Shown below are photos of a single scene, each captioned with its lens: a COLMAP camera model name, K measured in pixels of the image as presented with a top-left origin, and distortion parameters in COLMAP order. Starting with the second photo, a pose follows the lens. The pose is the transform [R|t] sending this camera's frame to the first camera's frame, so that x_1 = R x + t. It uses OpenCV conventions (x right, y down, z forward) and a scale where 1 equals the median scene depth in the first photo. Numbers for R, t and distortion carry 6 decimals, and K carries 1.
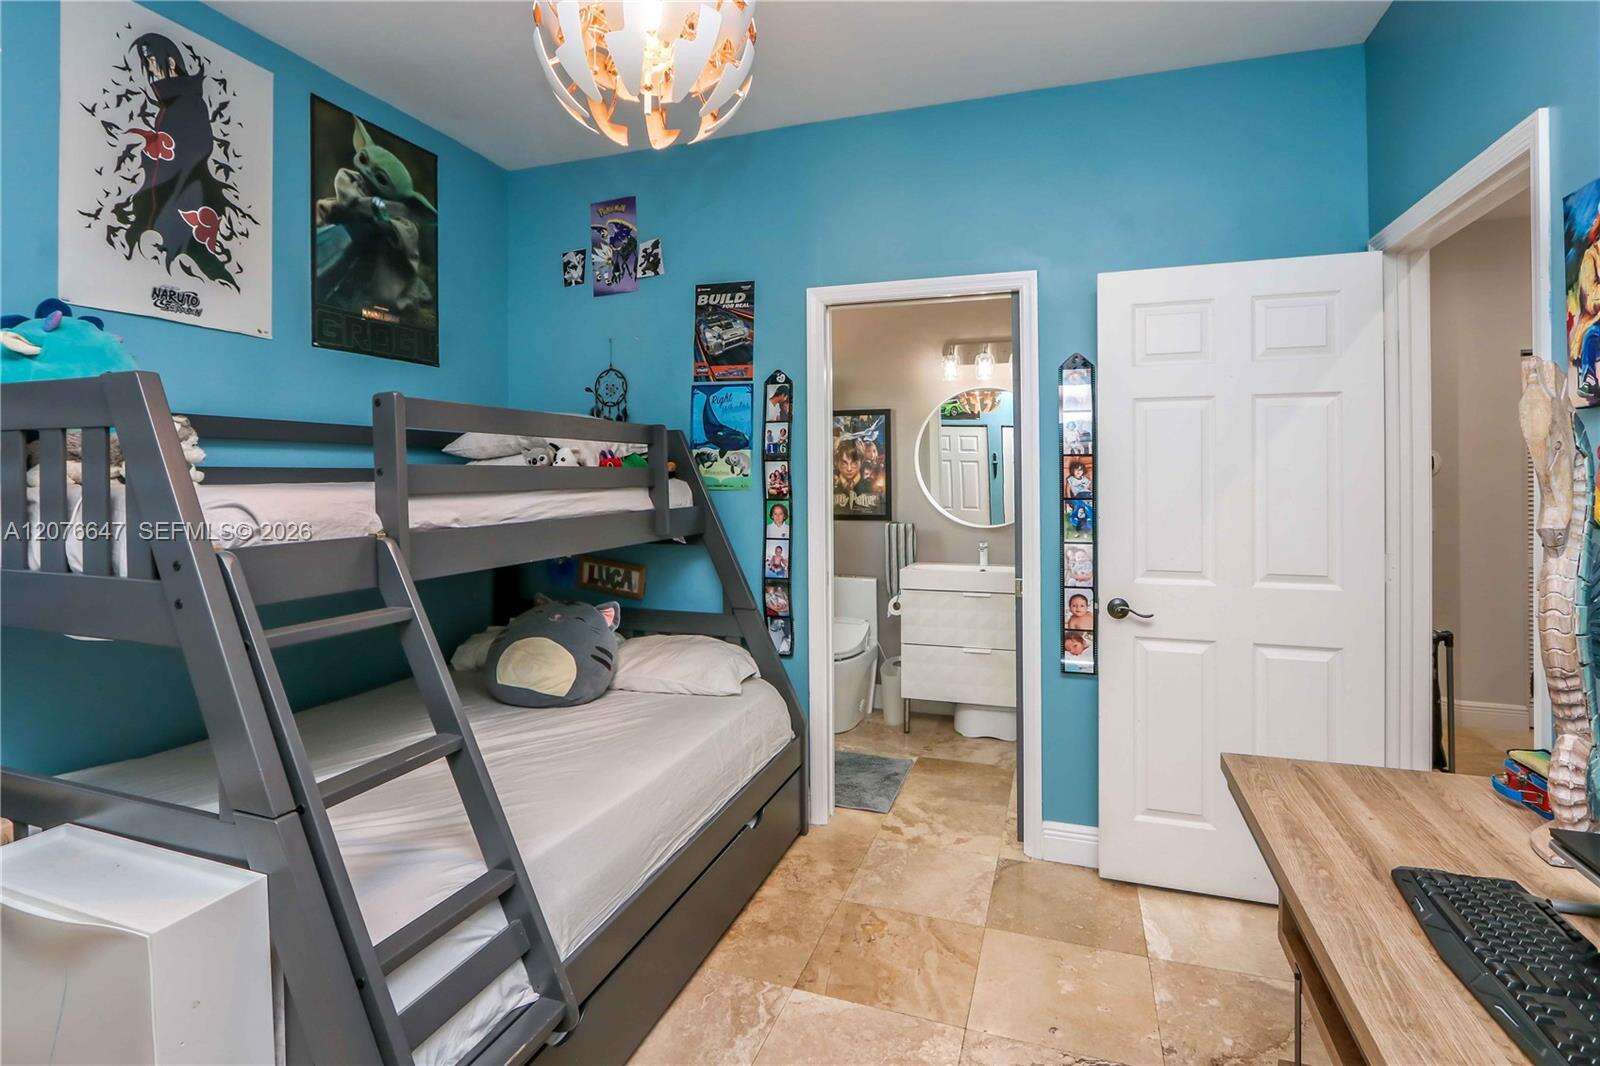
lens RADIAL K [[757.6, 0, 804.5], [0, 757.6, 472.1], [0, 0, 1]] dist [-0.018349, 0.003353]
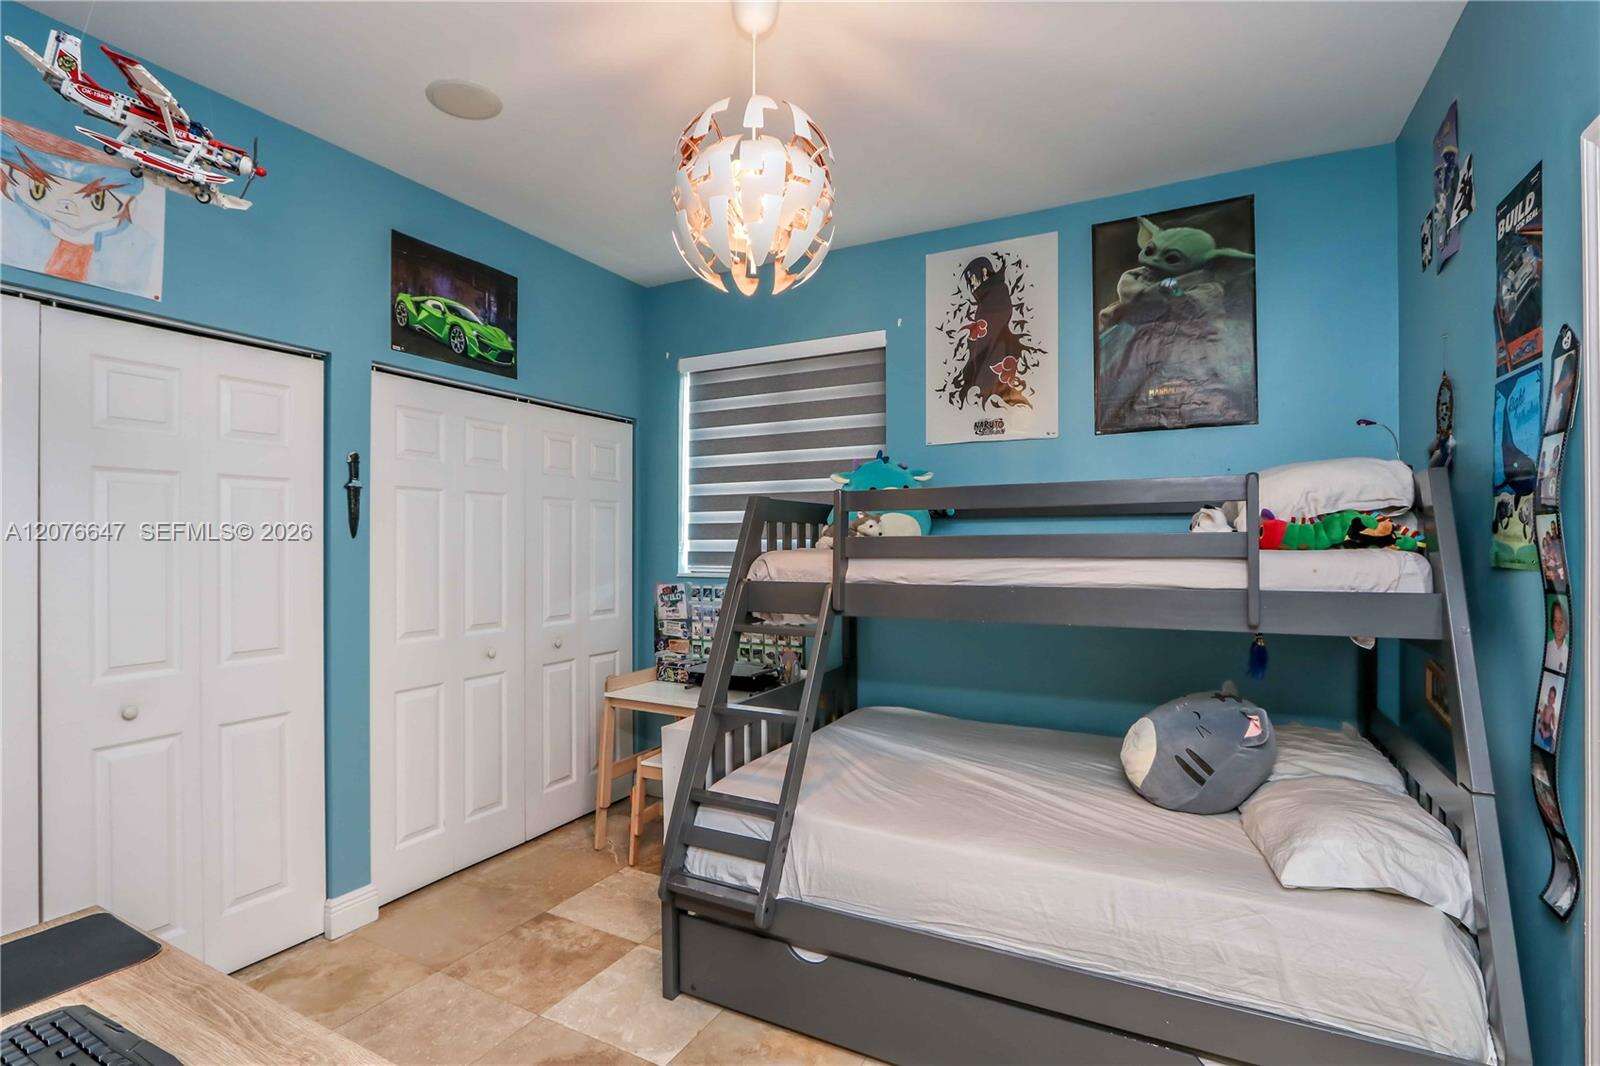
lens RADIAL K [[757.6, 0, 795.6], [0, 757.6, 542.8], [0, 0, 1]] dist [-0.018349, 0.003353]
pose [[-0.145525, 0.001490, -0.989353, 0.602775], [0.008489, 0.999964, 0.000257, 0.000303], [0.989318, -0.008361, -0.145533, 0.692649]]
